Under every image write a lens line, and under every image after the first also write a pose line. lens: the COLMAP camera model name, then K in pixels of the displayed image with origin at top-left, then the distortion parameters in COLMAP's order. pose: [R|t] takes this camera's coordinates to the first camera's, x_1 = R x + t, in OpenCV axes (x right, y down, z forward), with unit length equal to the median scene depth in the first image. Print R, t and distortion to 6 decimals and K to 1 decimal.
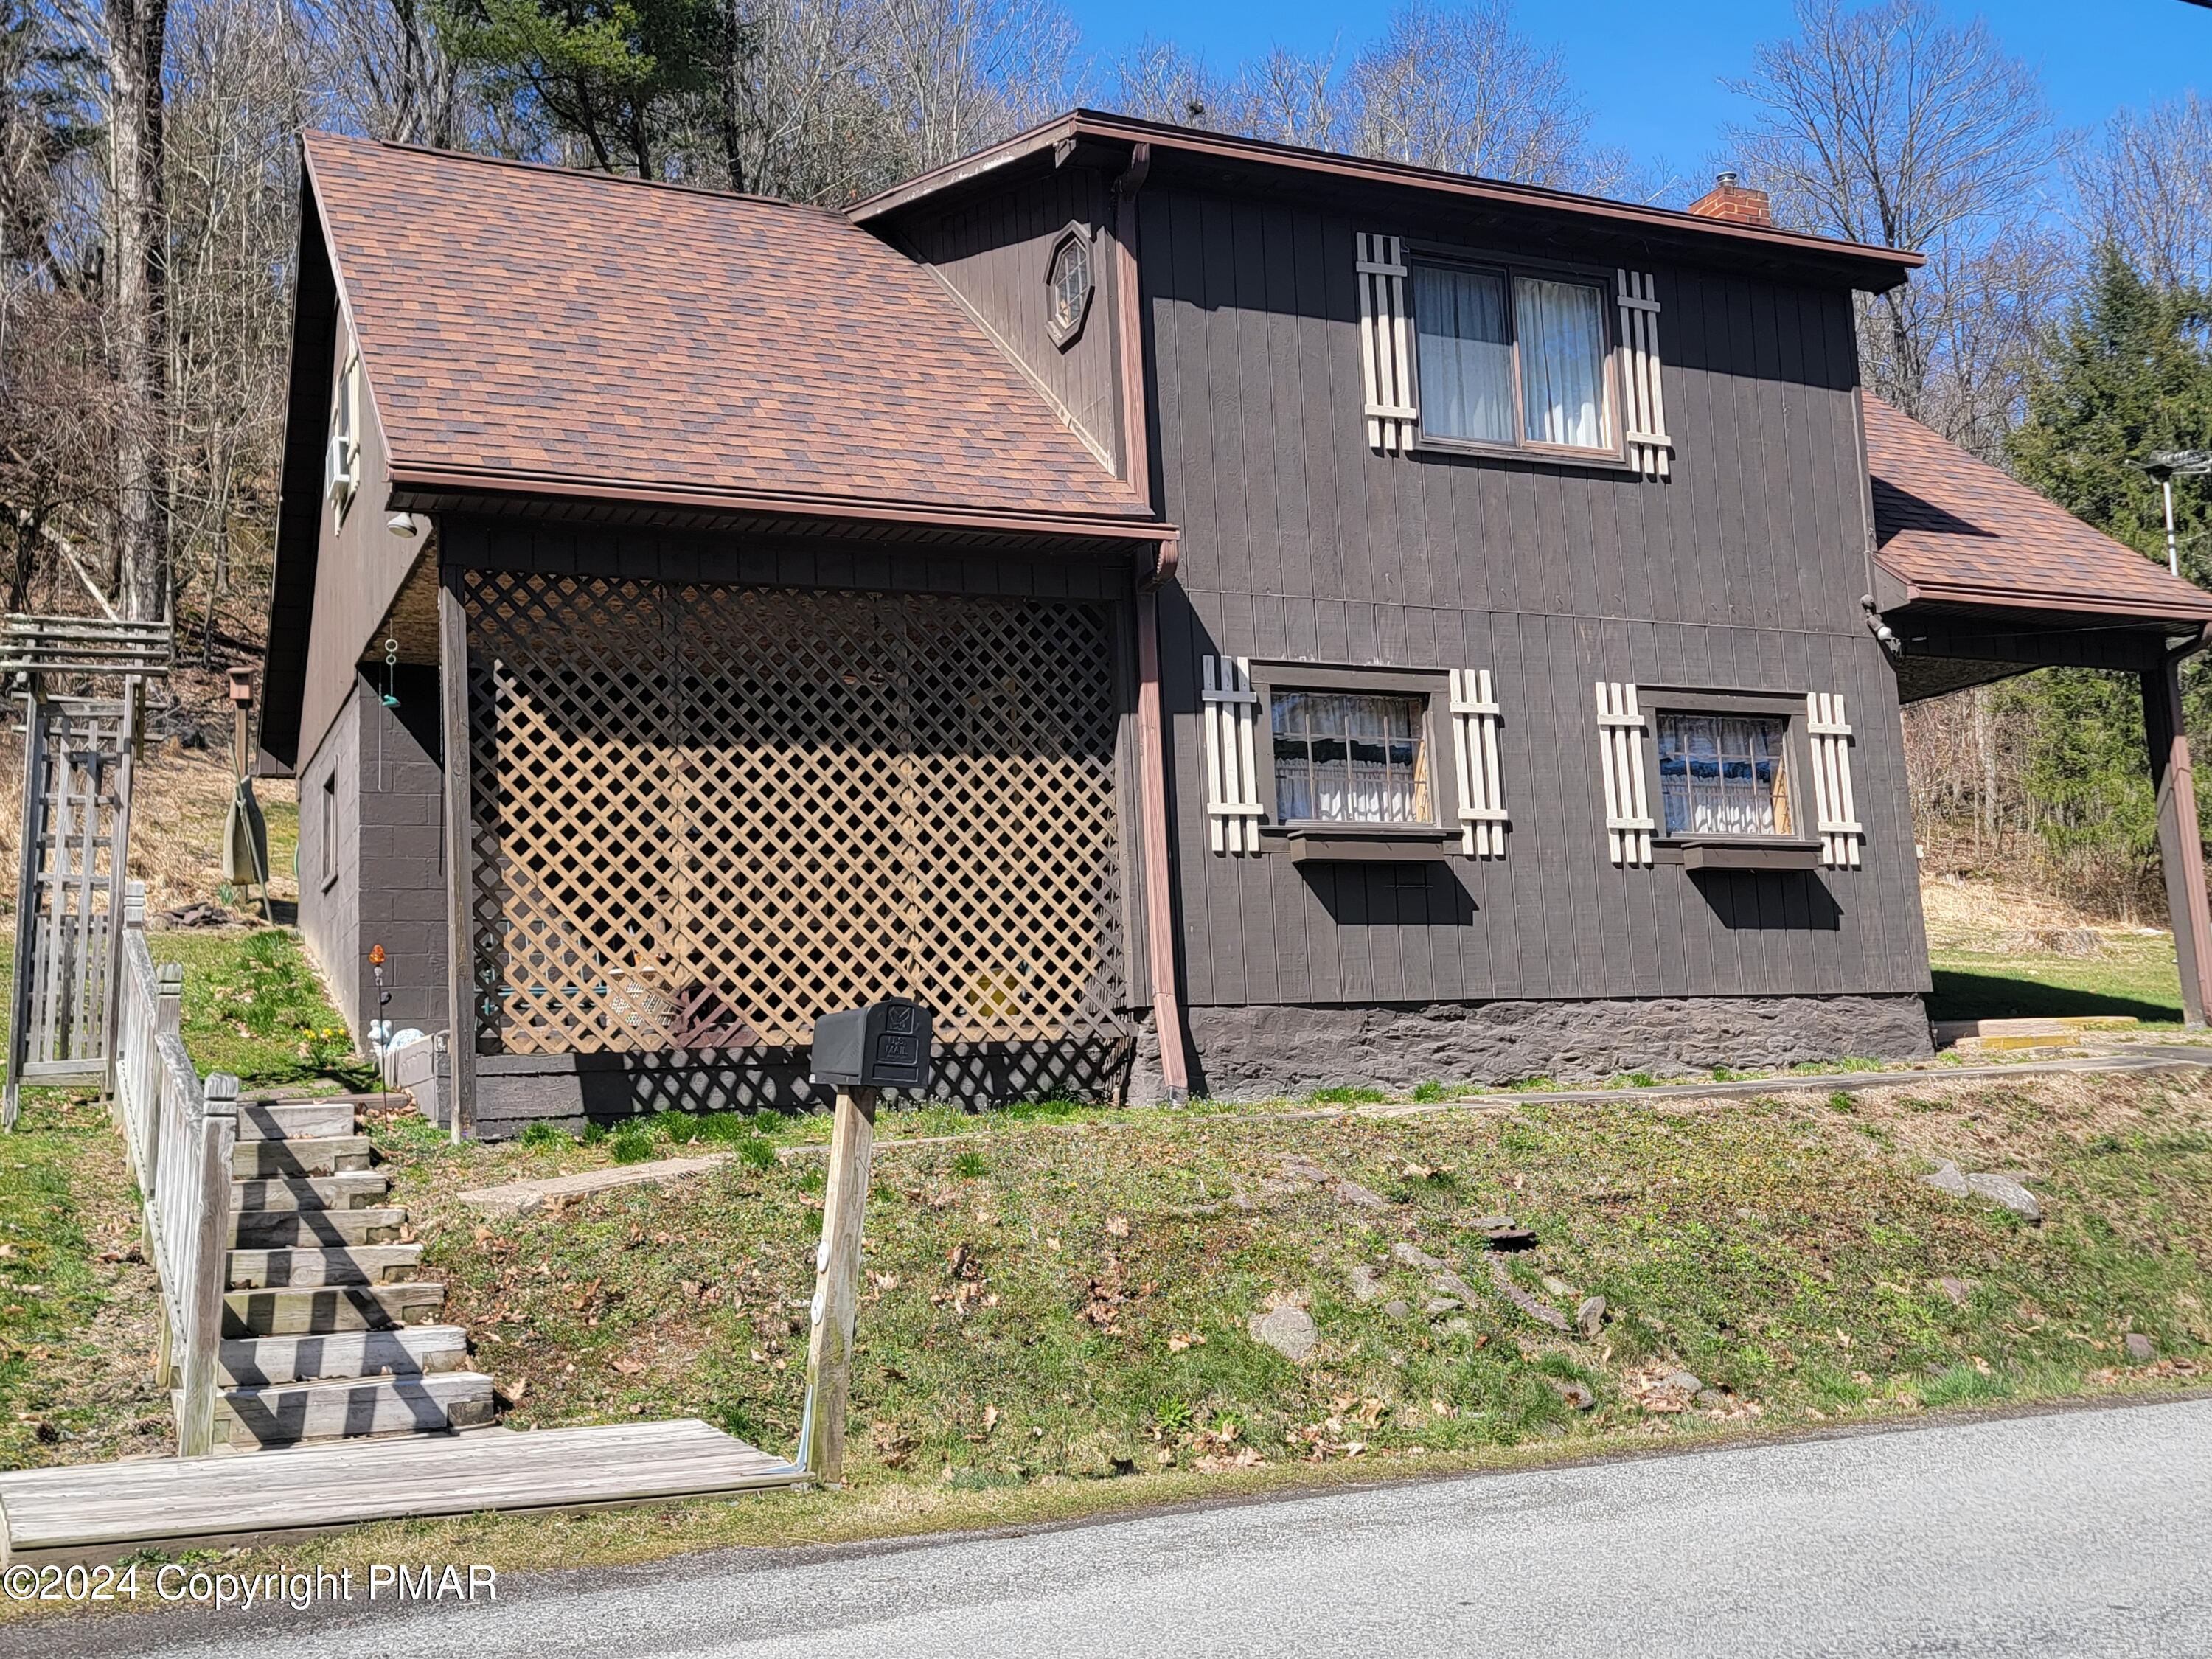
lens RADIAL K [[2236.5, 0, 1145.7], [0, 2236.5, 799.8], [0, 0, 1]] dist [0.047403, 0.000466]
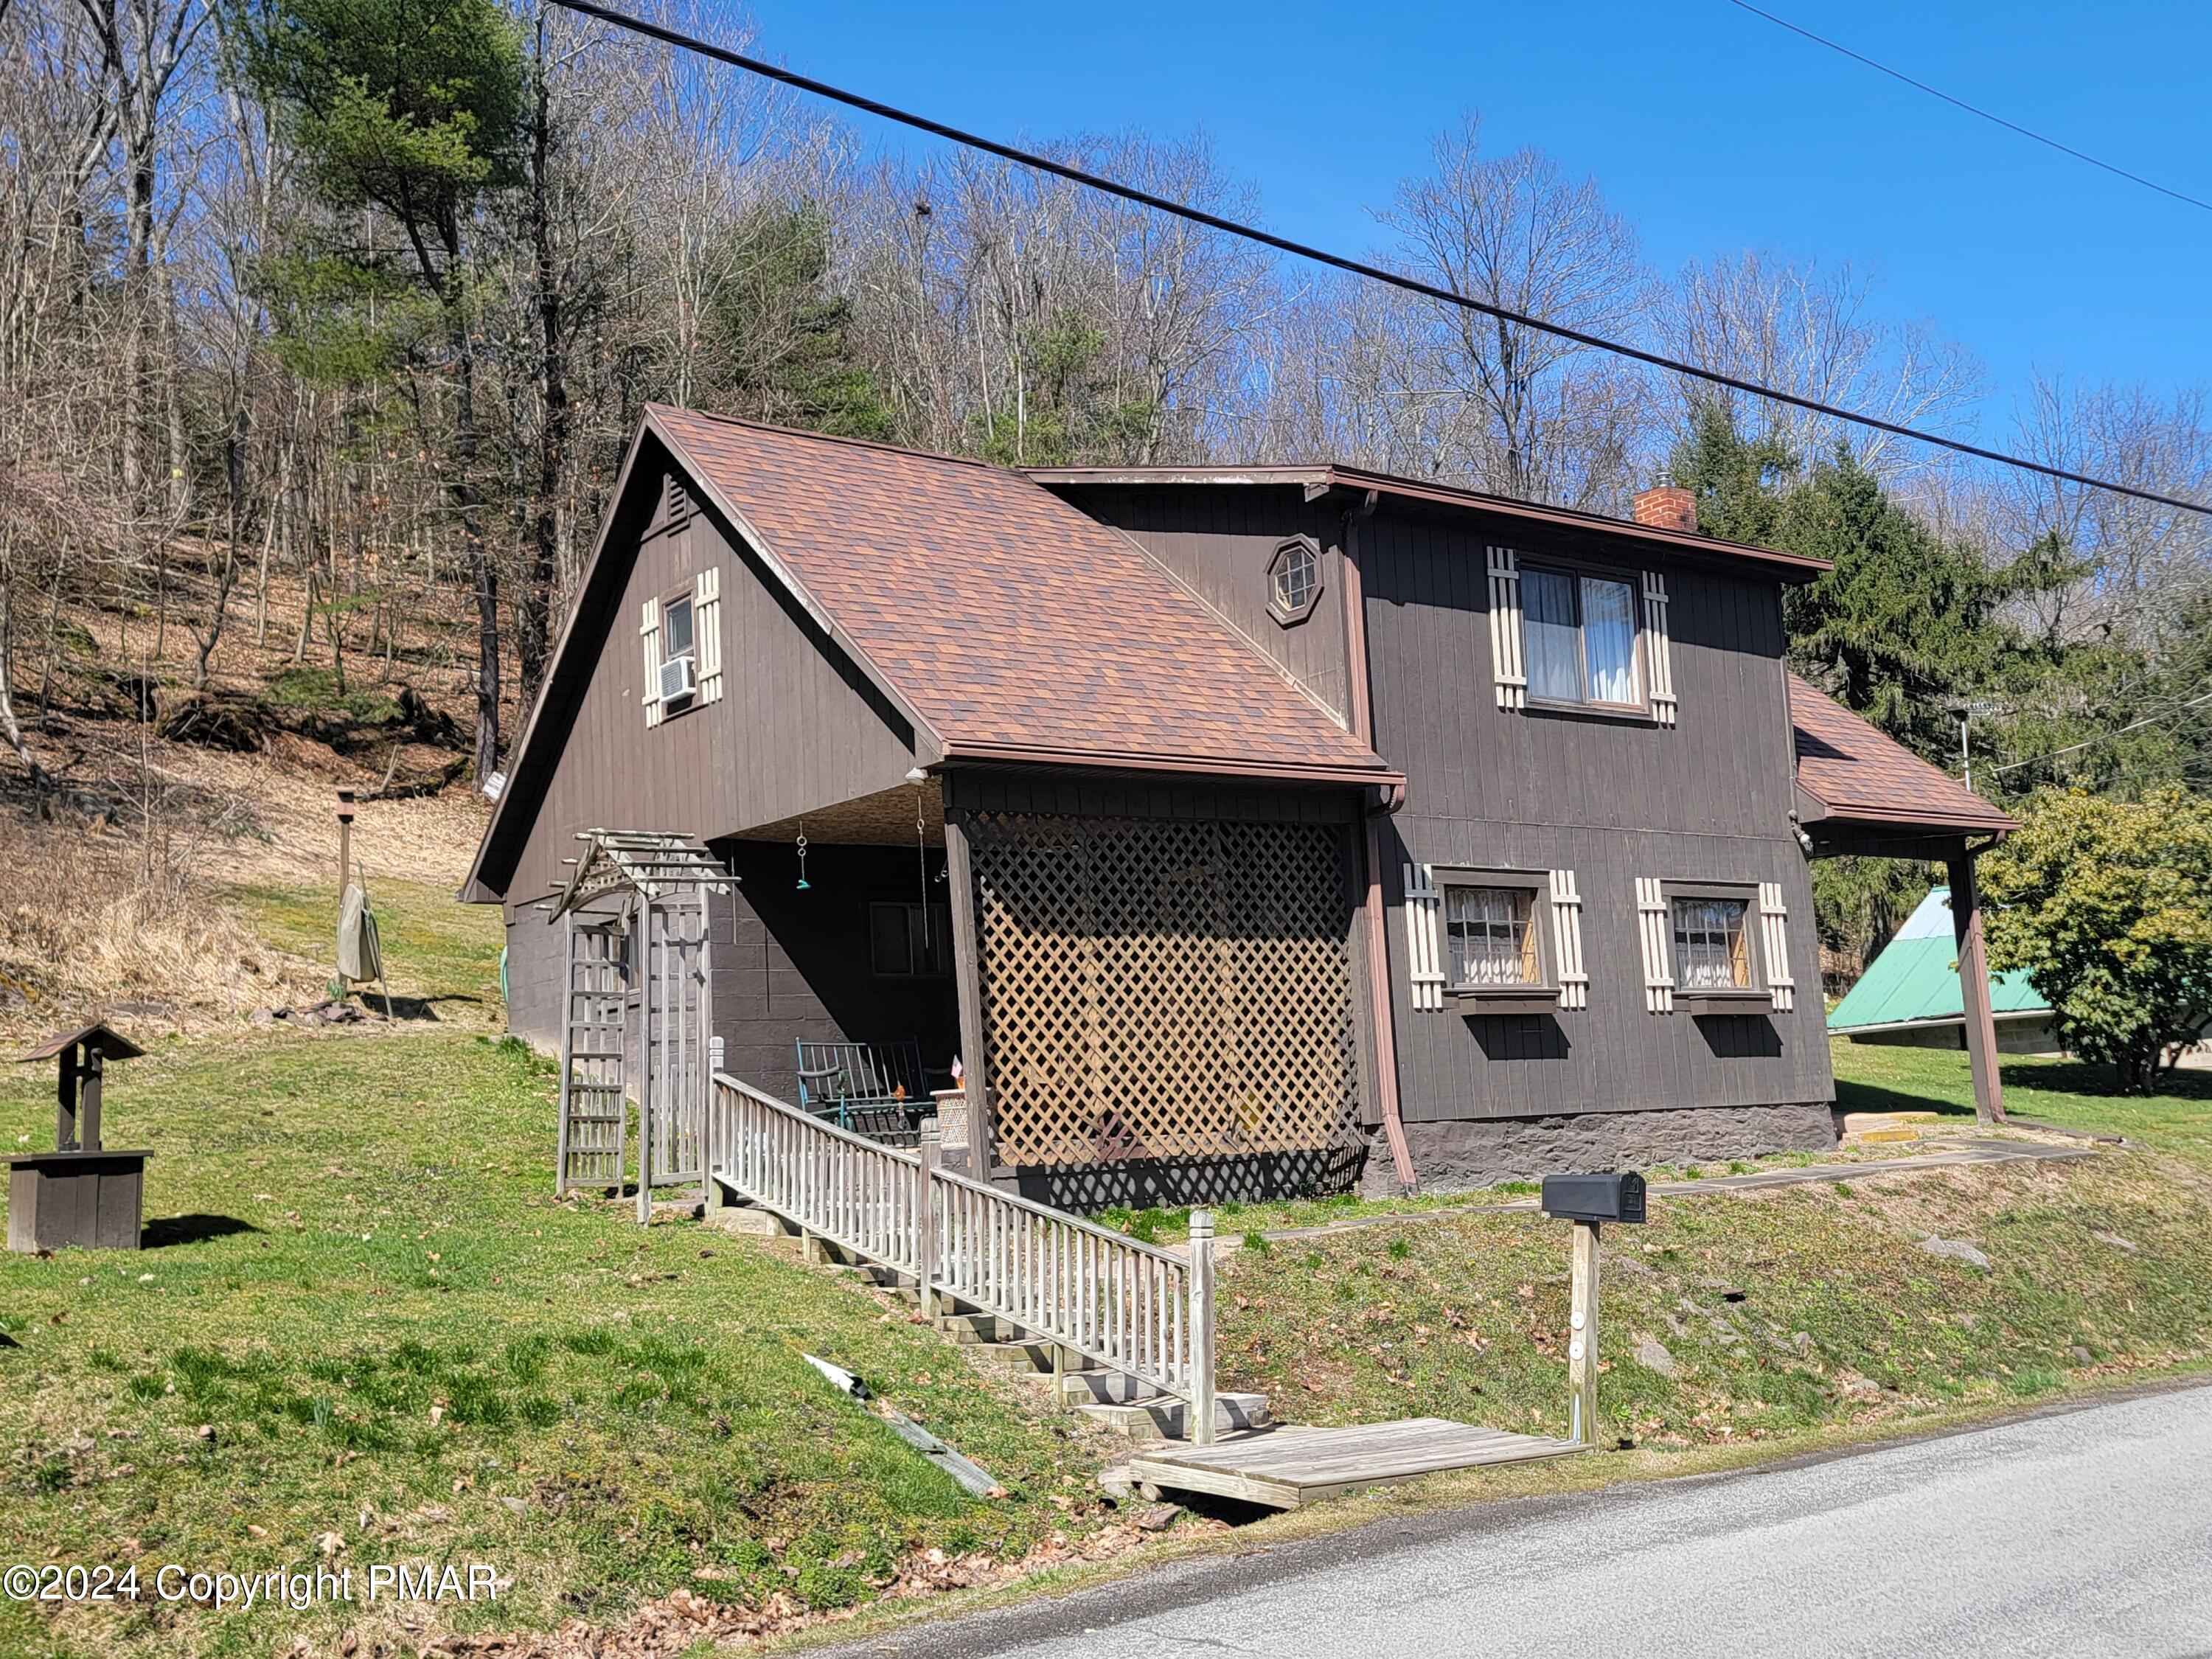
lens RADIAL K [[2236.5, 0, 1145.7], [0, 2236.5, 799.8], [0, 0, 1]] dist [0.047403, 0.000466]
pose [[0.978333, 0.028746, 0.205032, -0.417813], [-0.026655, 0.999561, -0.012955, -0.082800], [-0.205315, 0.007210, 0.978669, -0.313979]]
